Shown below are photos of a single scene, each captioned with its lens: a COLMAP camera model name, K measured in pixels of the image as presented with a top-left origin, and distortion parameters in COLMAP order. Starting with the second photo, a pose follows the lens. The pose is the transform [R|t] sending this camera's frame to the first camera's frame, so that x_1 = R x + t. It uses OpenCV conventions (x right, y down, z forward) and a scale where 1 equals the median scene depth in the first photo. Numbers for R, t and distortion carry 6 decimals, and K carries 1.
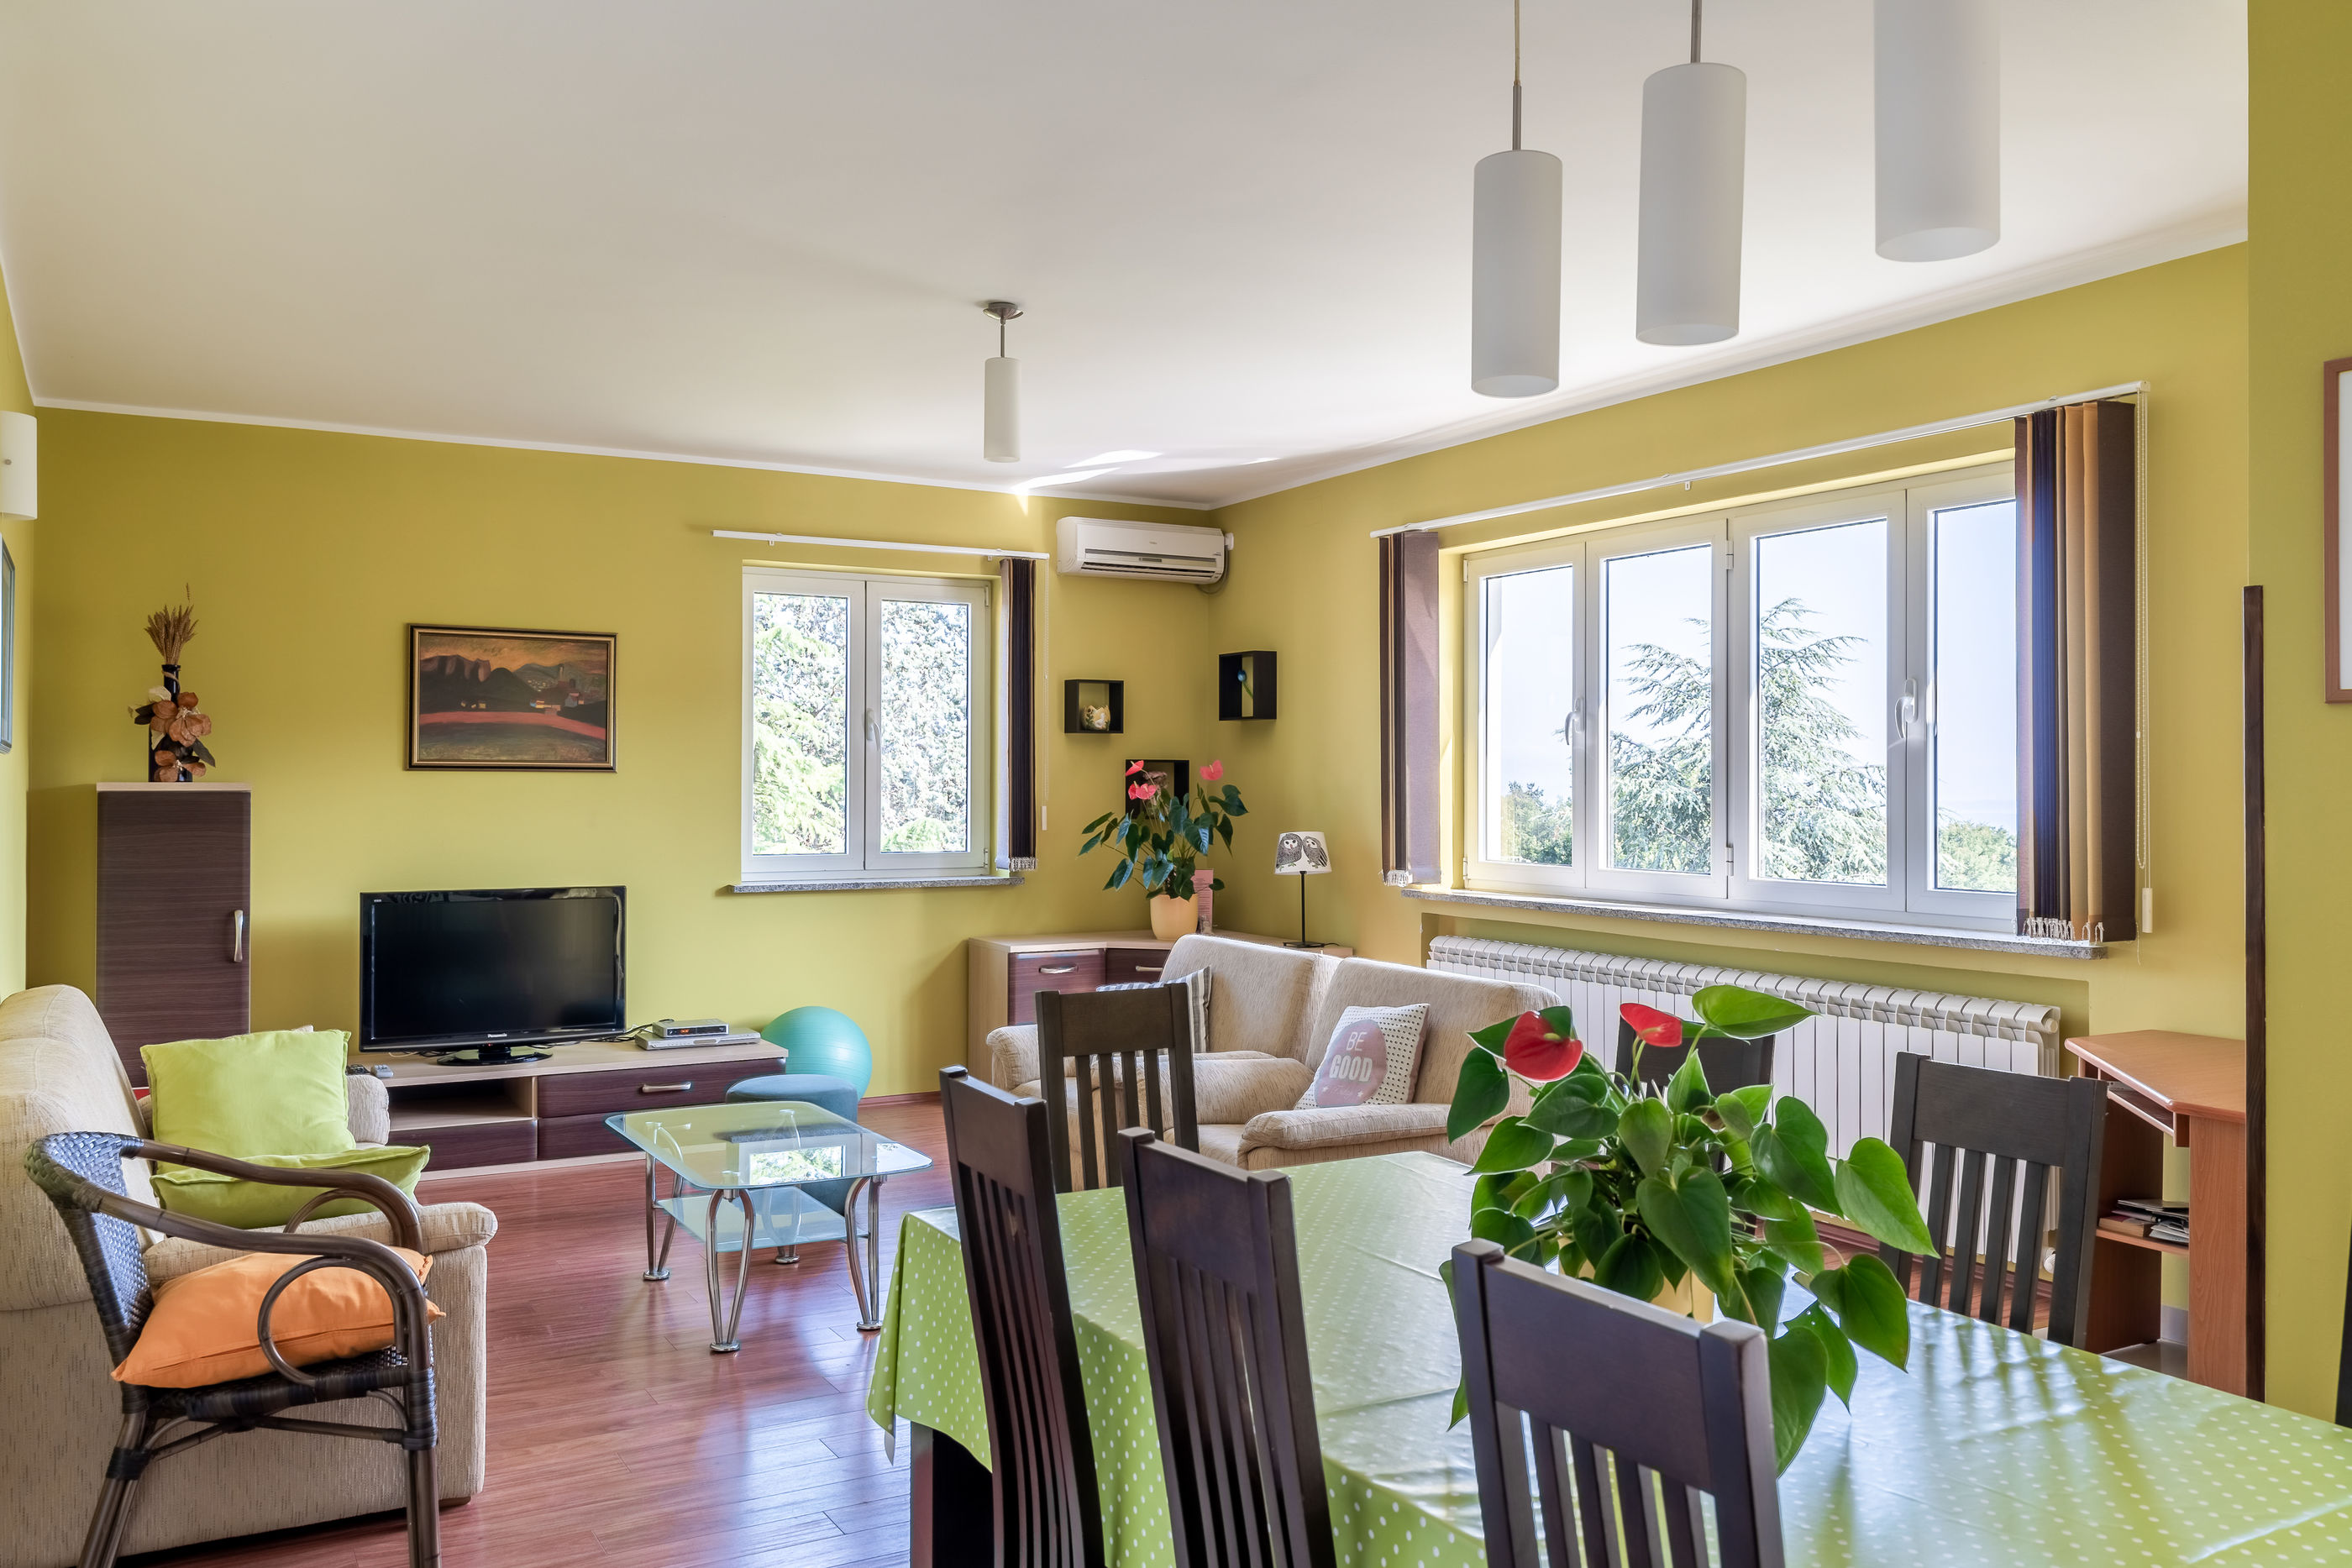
lens RADIAL K [[1834.6, 0, 1175.0], [0, 1834.6, 771.0], [0, 0, 1]] dist [0.088080, -0.000157]
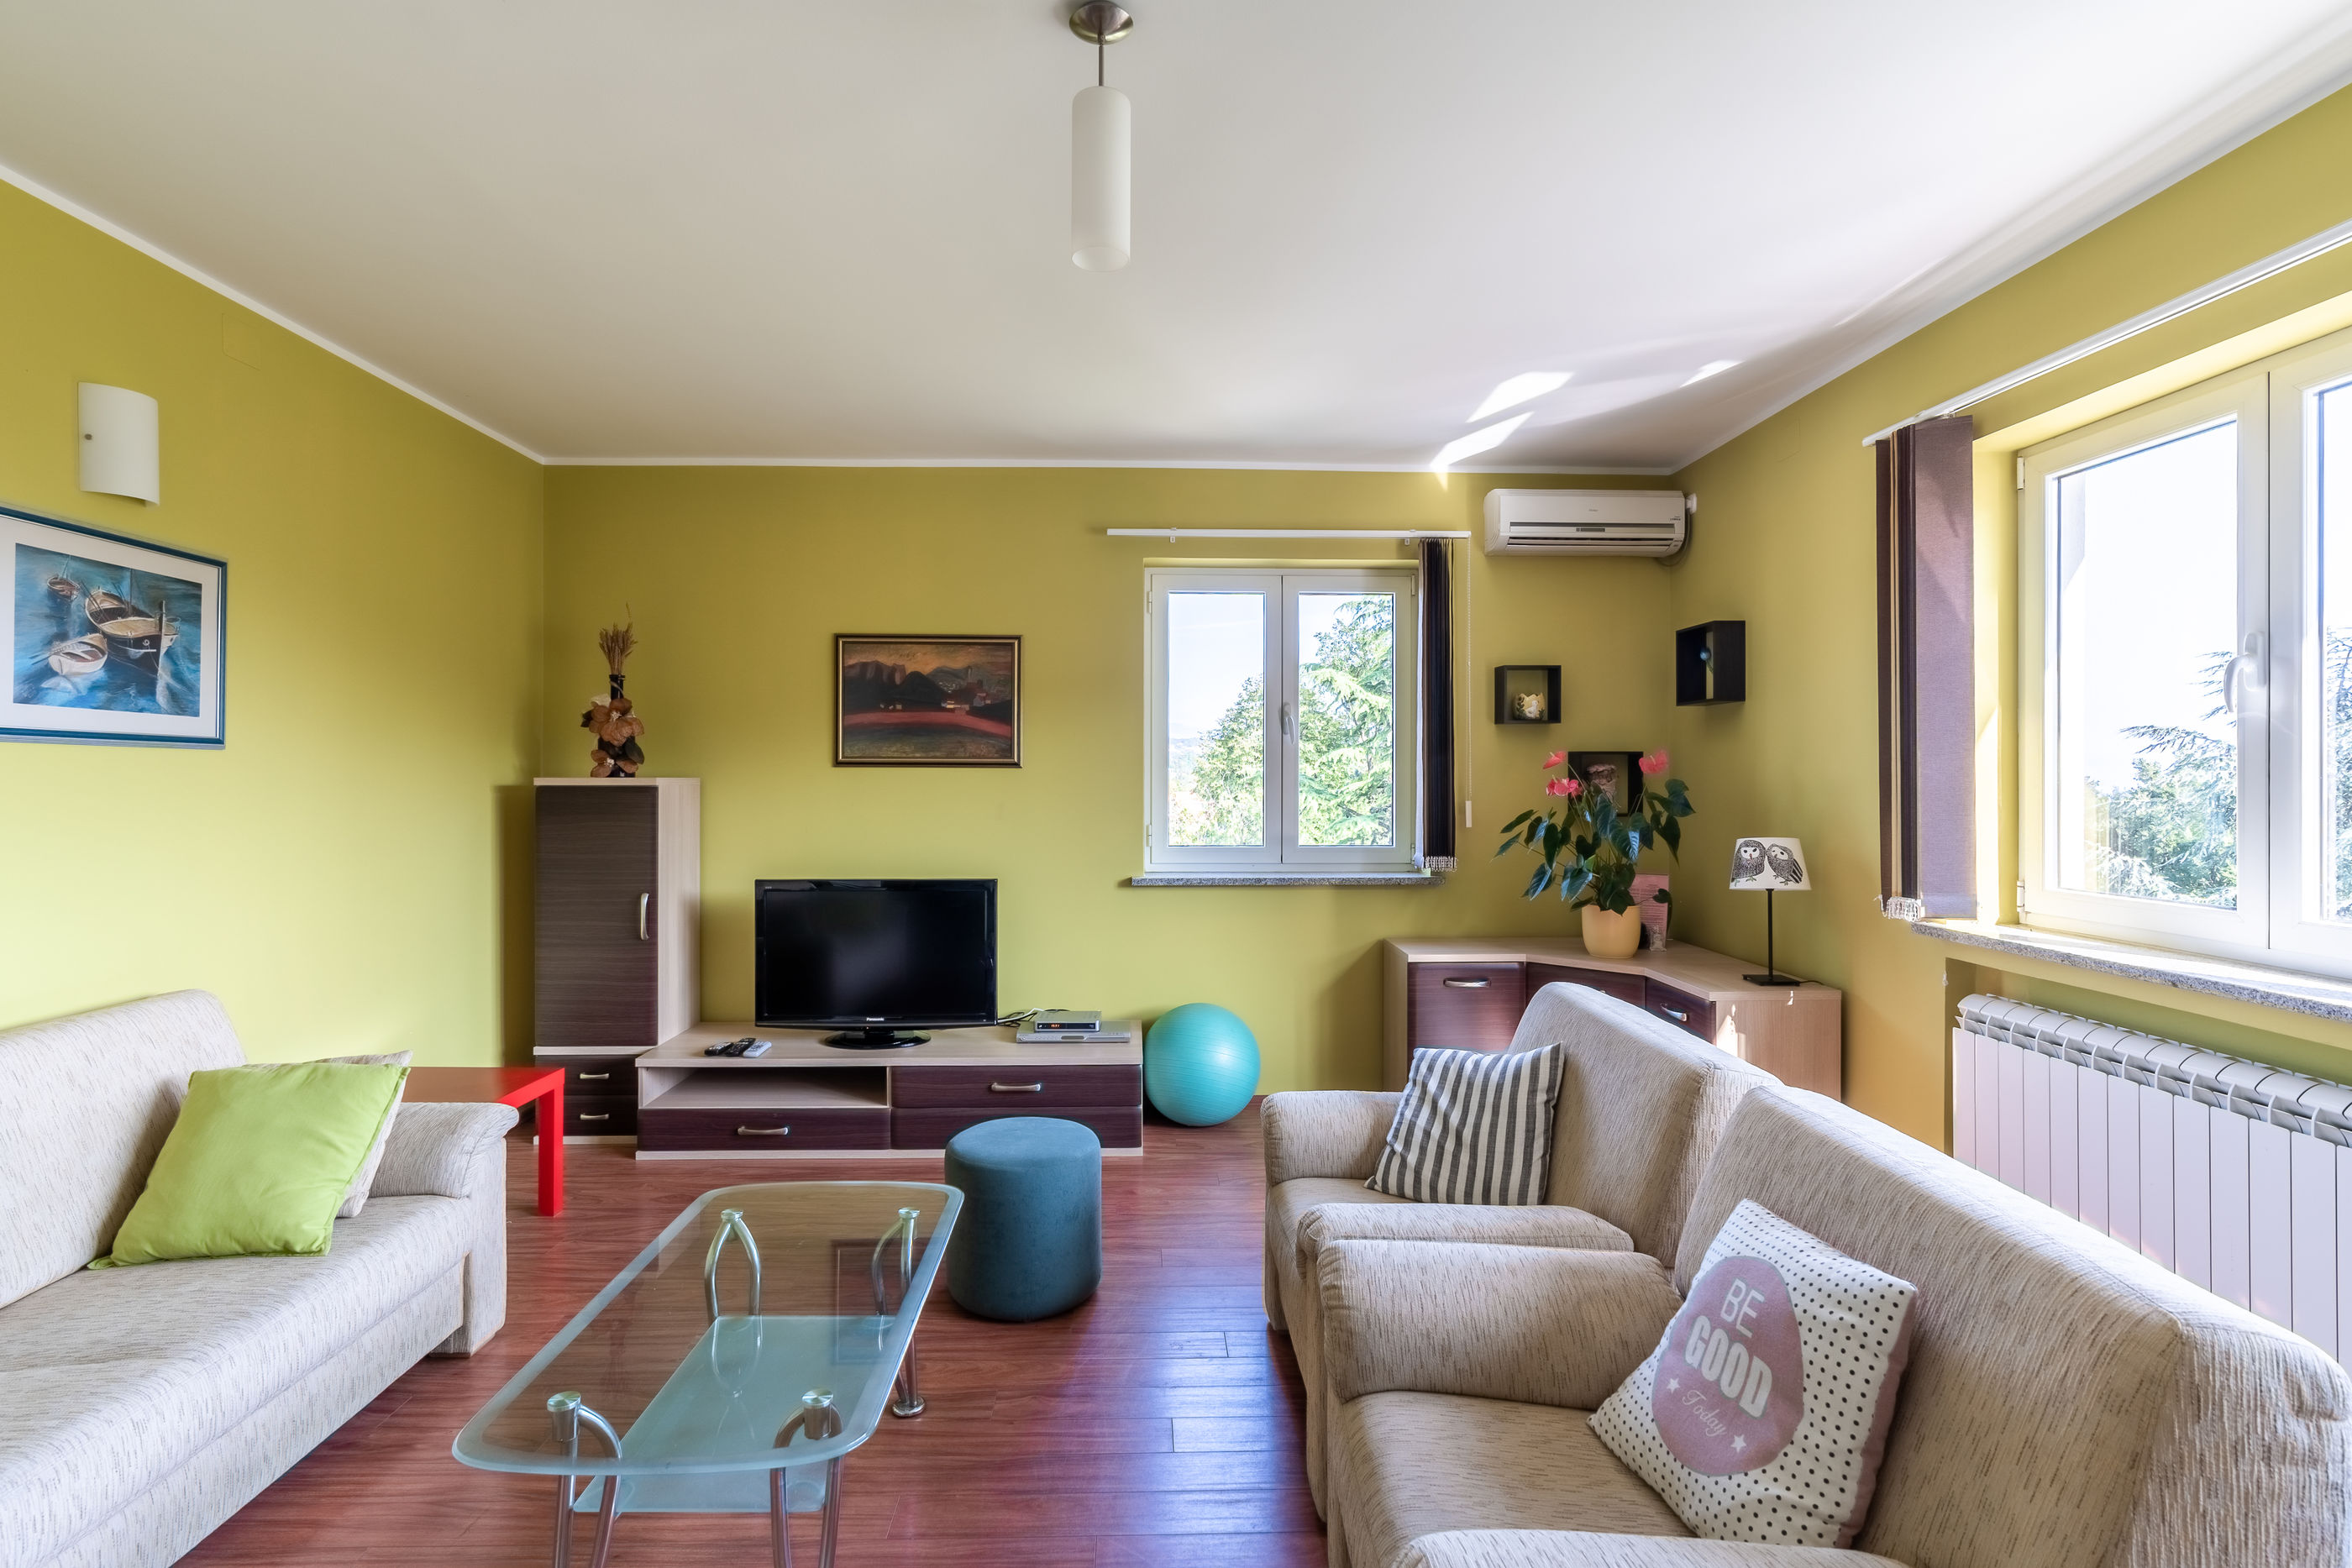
lens RADIAL K [[1133.6, 0, 1171.8], [0, 1133.6, 775.6], [0, 0, 1]] dist [-0.000334, 0.002515]
pose [[0.883431, -0.002731, -0.468554, 0.075298], [0.005406, 0.999976, 0.004363, 0.002901], [0.468531, -0.006387, 0.883424, 0.471226]]
